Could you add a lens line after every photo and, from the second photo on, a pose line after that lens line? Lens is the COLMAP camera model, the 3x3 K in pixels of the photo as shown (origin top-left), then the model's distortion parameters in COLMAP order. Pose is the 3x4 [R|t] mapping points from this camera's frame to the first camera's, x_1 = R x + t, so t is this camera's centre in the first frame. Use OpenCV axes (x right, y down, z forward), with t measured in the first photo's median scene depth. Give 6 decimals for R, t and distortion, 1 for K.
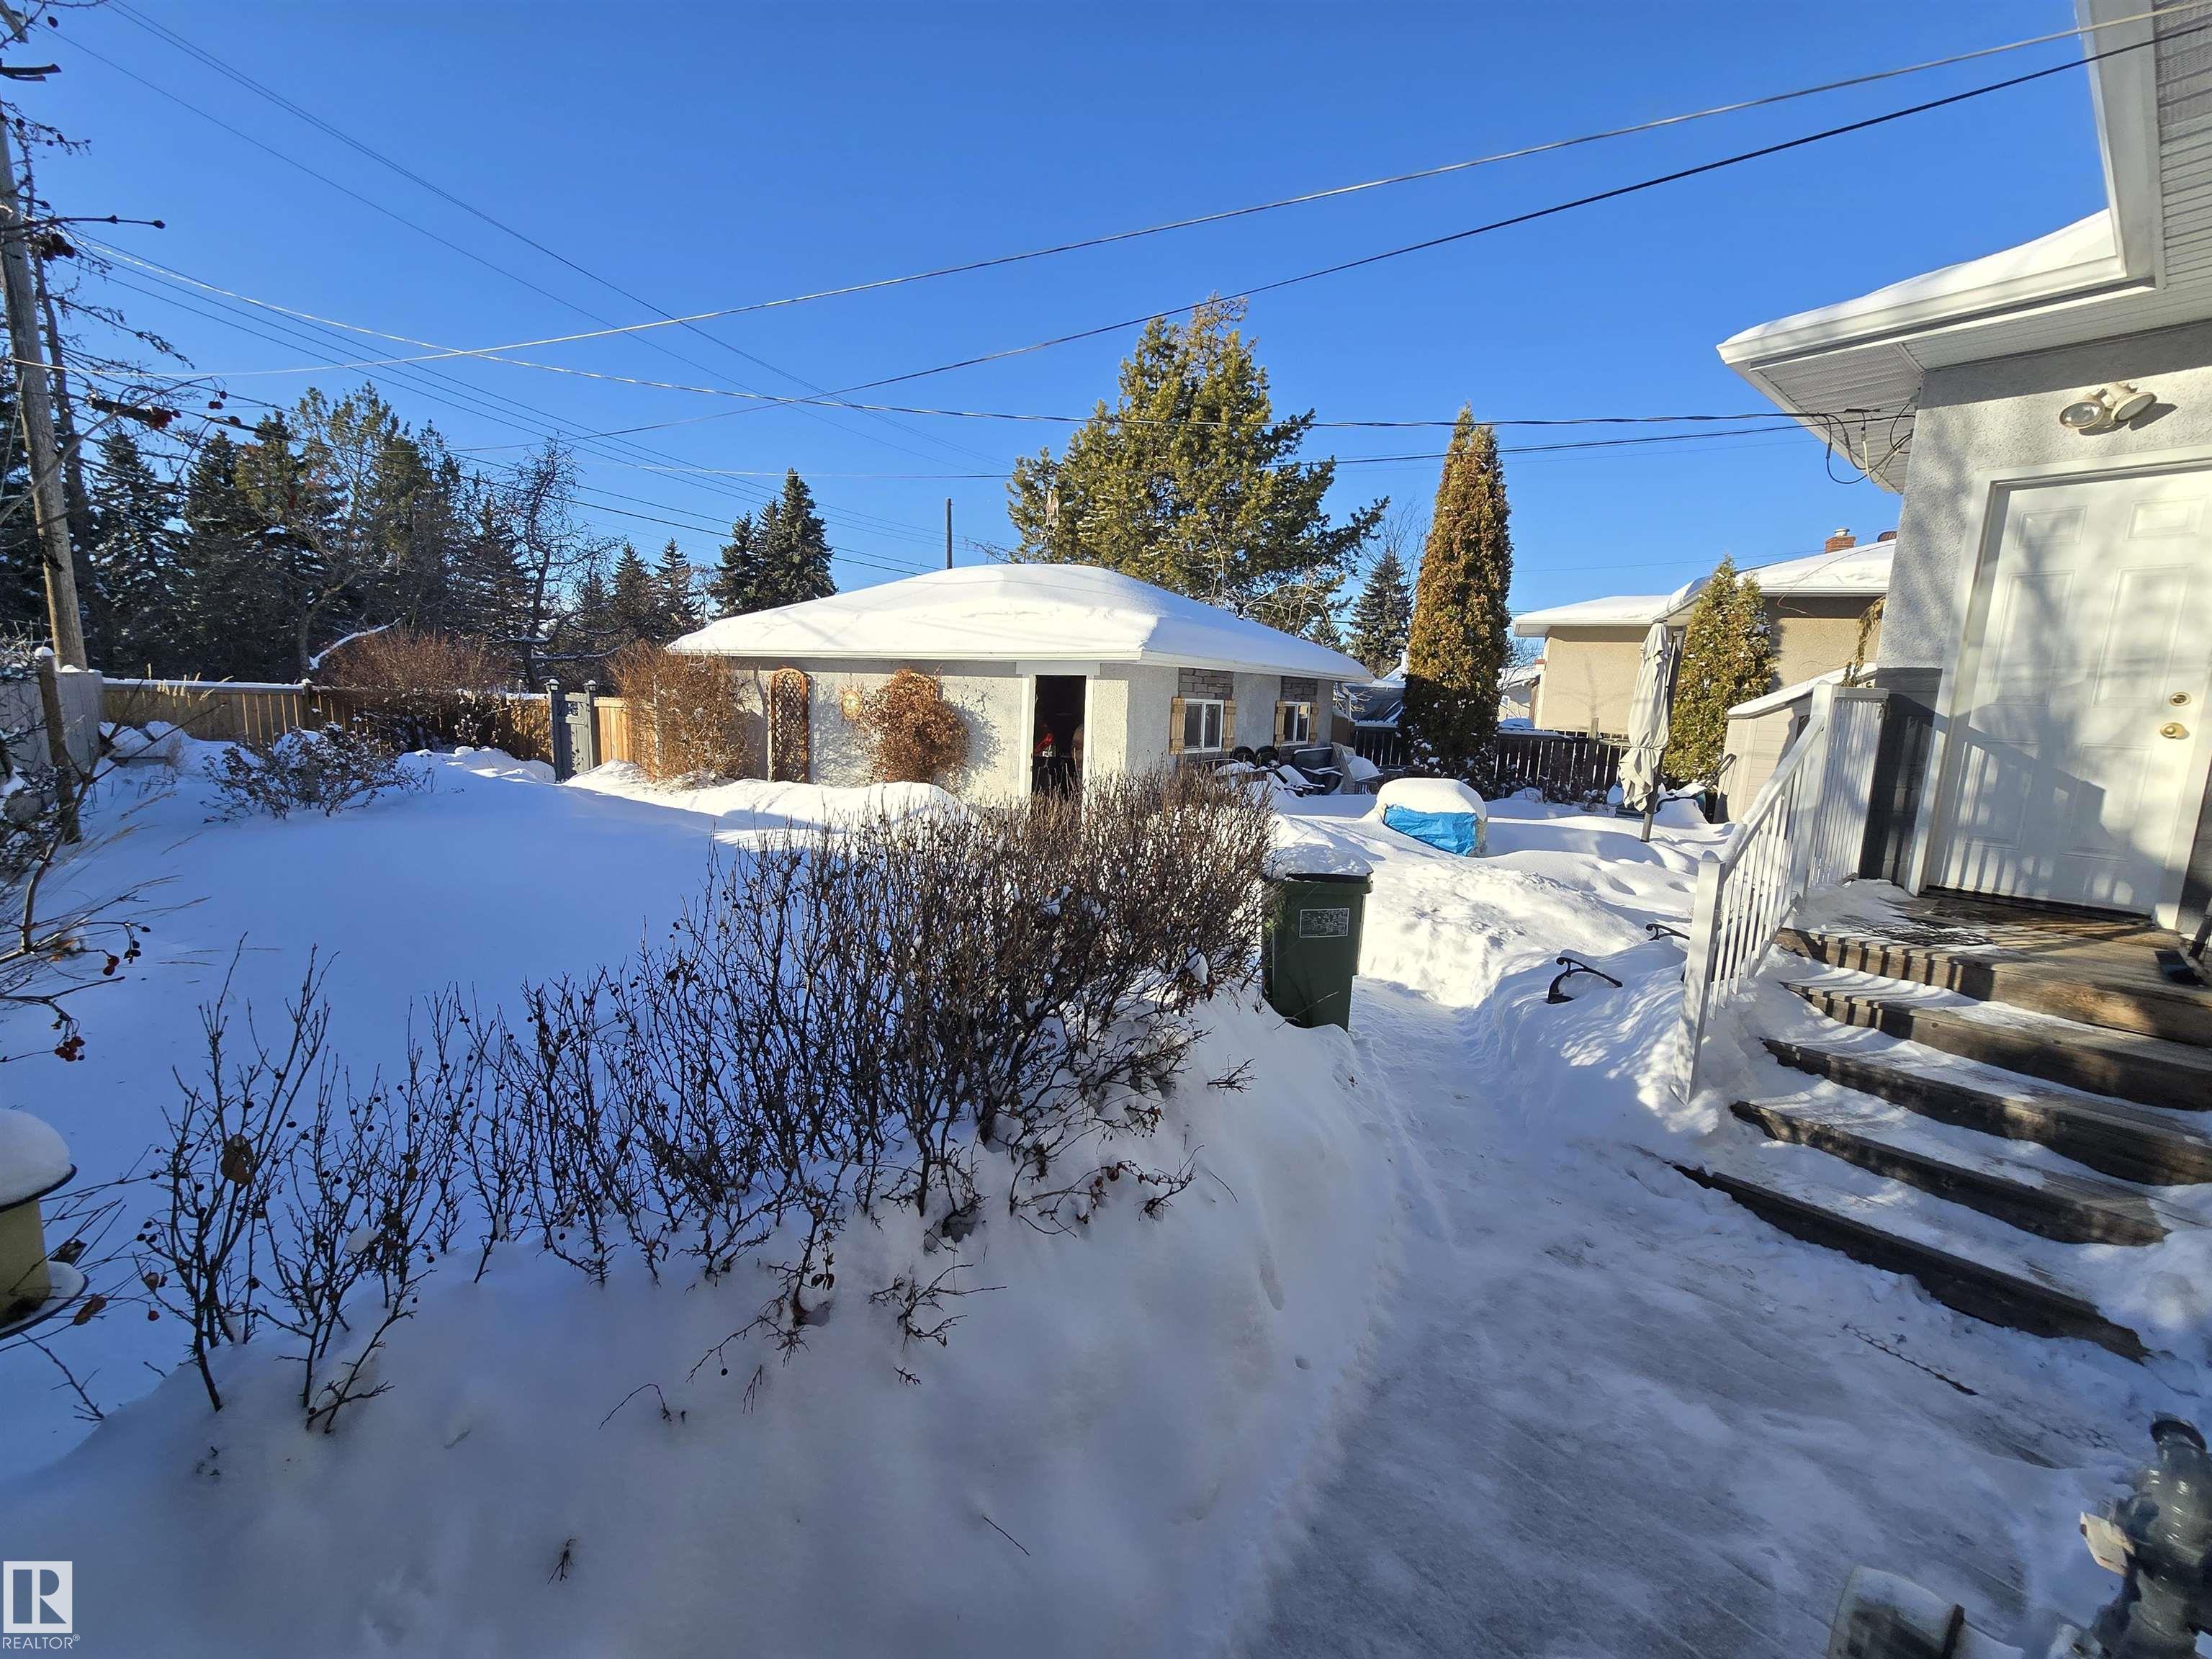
lens RADIAL K [[902.6, 0, 1092.5], [0, 902.6, 840.9], [0, 0, 1]] dist [-0.006051, 0.001058]
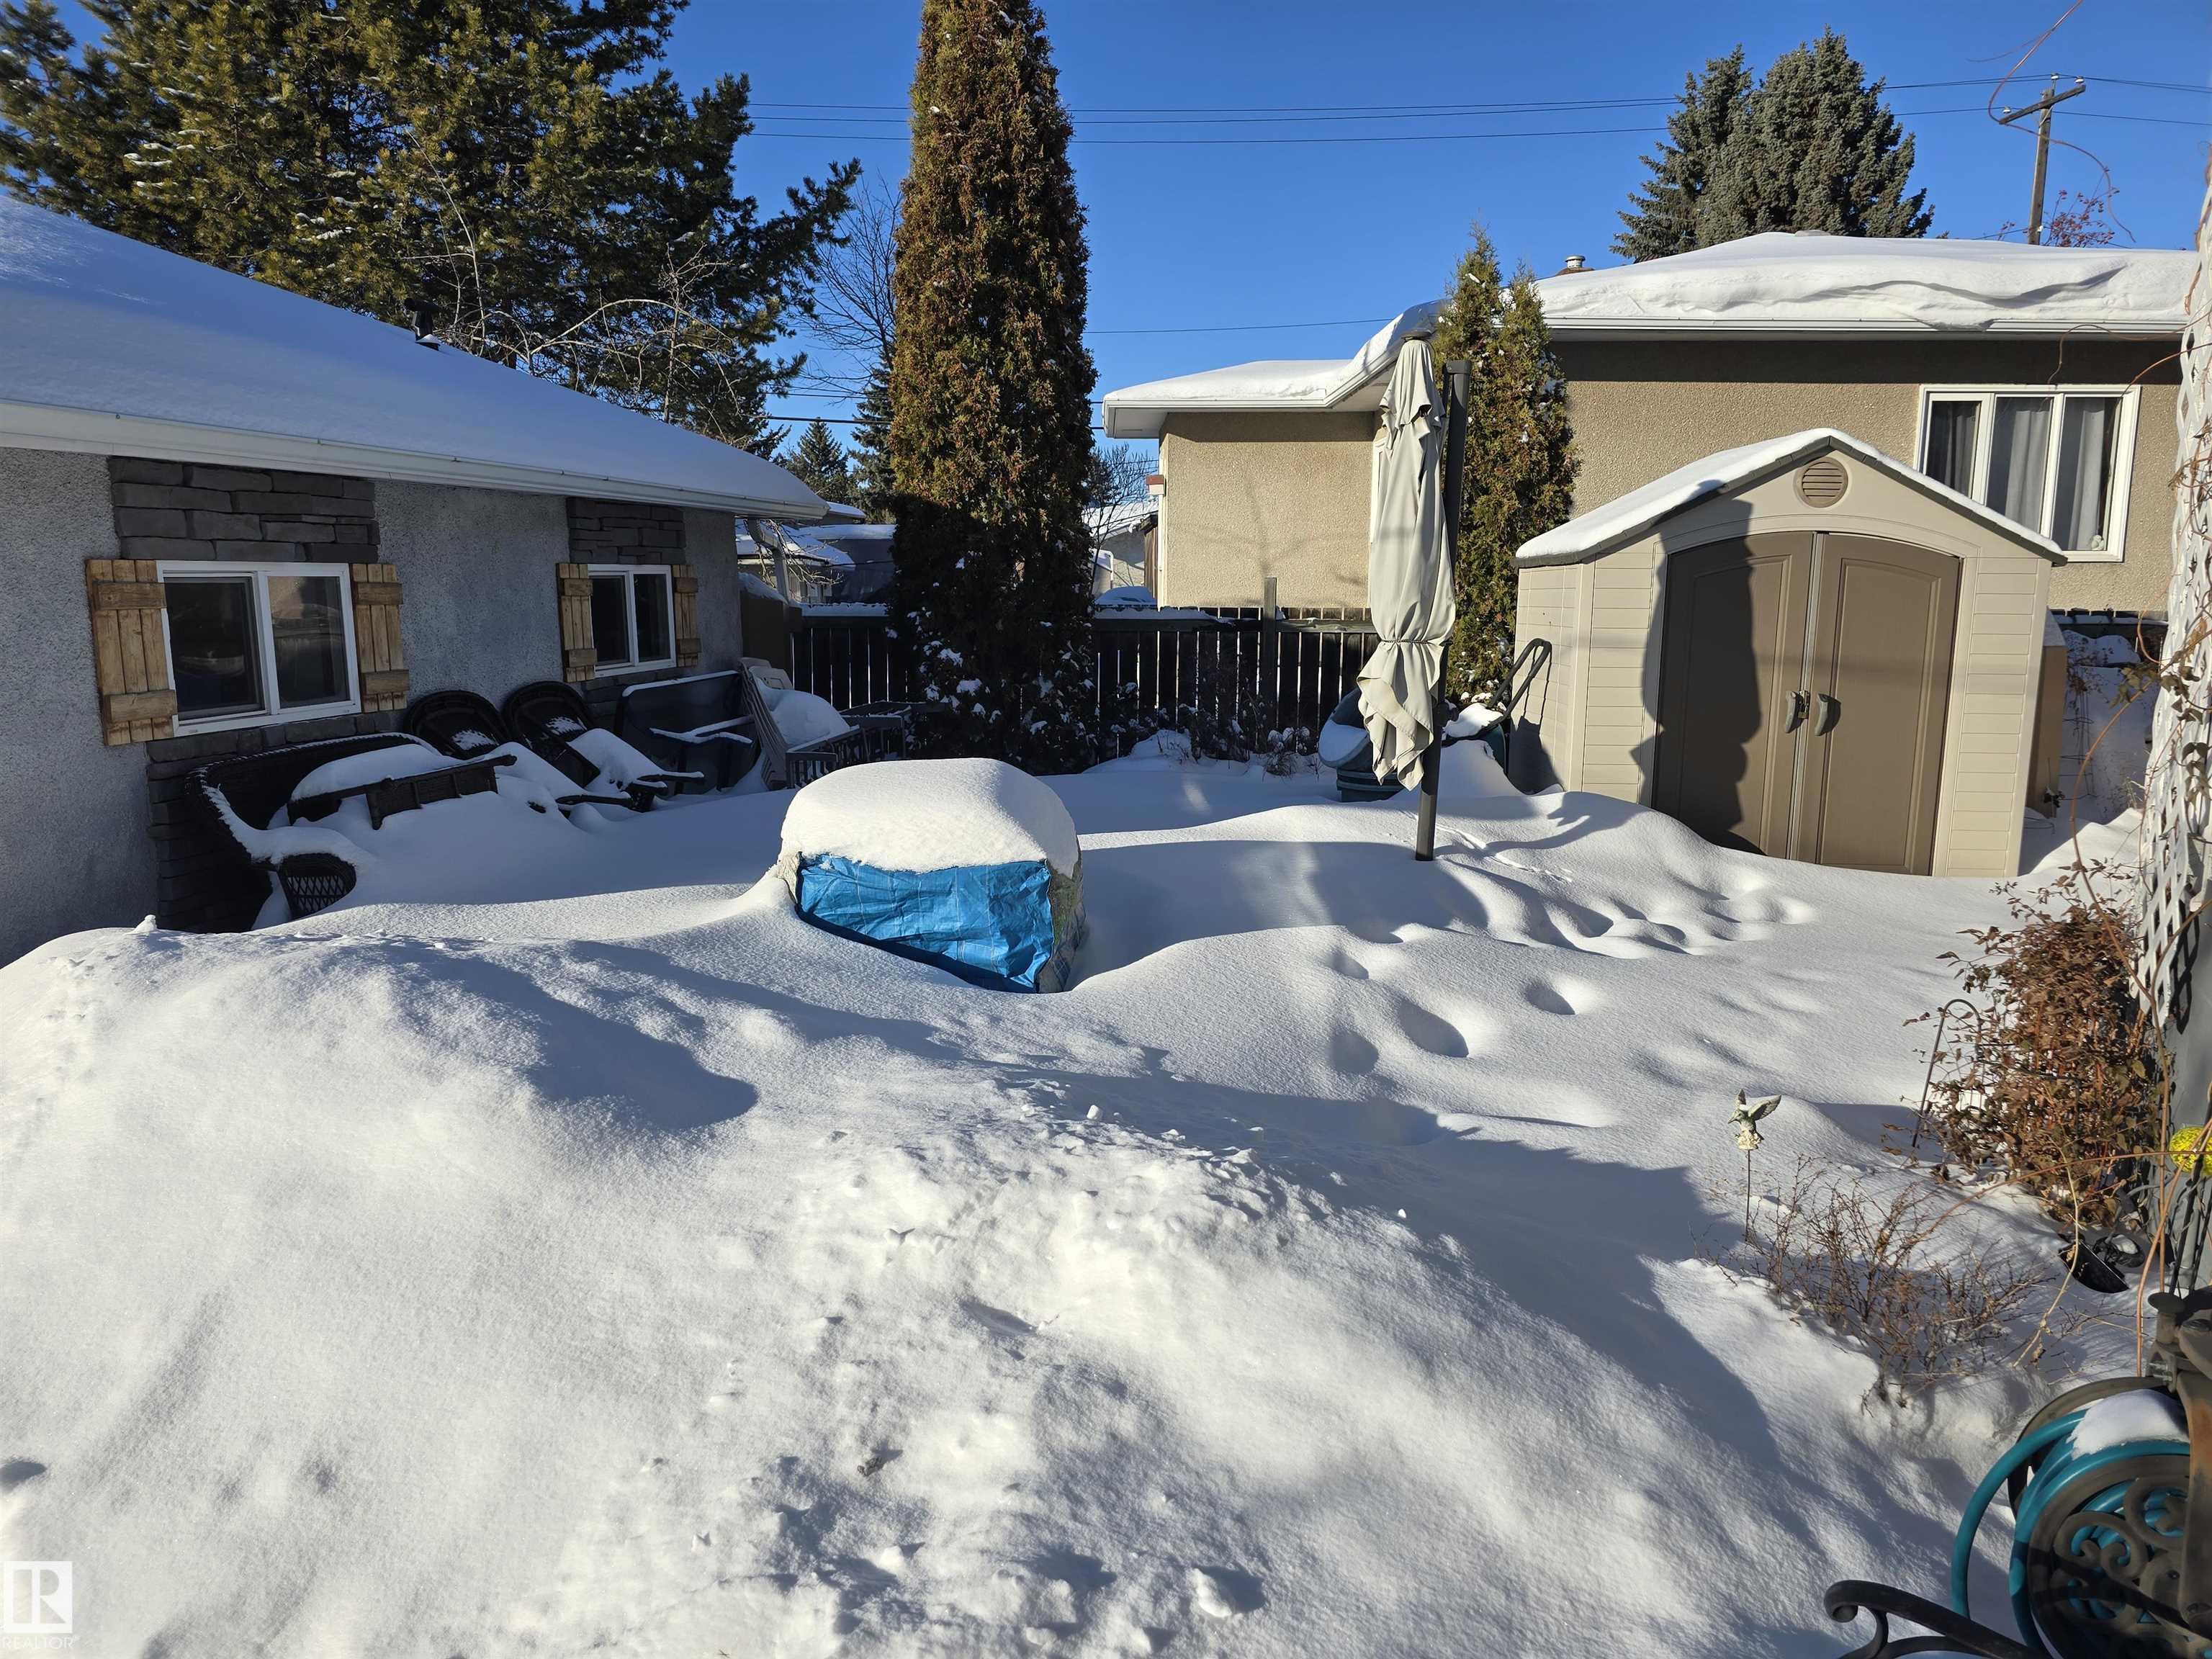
lens RADIAL K [[1472.7, 0, 1111.8], [0, 1472.7, 836.4], [0, 0, 1]] dist [0.020466, -0.006051]
pose [[0.909686, -0.107127, 0.401242, 0.145138], [0.097952, 0.994245, 0.043378, -0.041029], [-0.403580, -0.000158, 0.914944, 0.309070]]
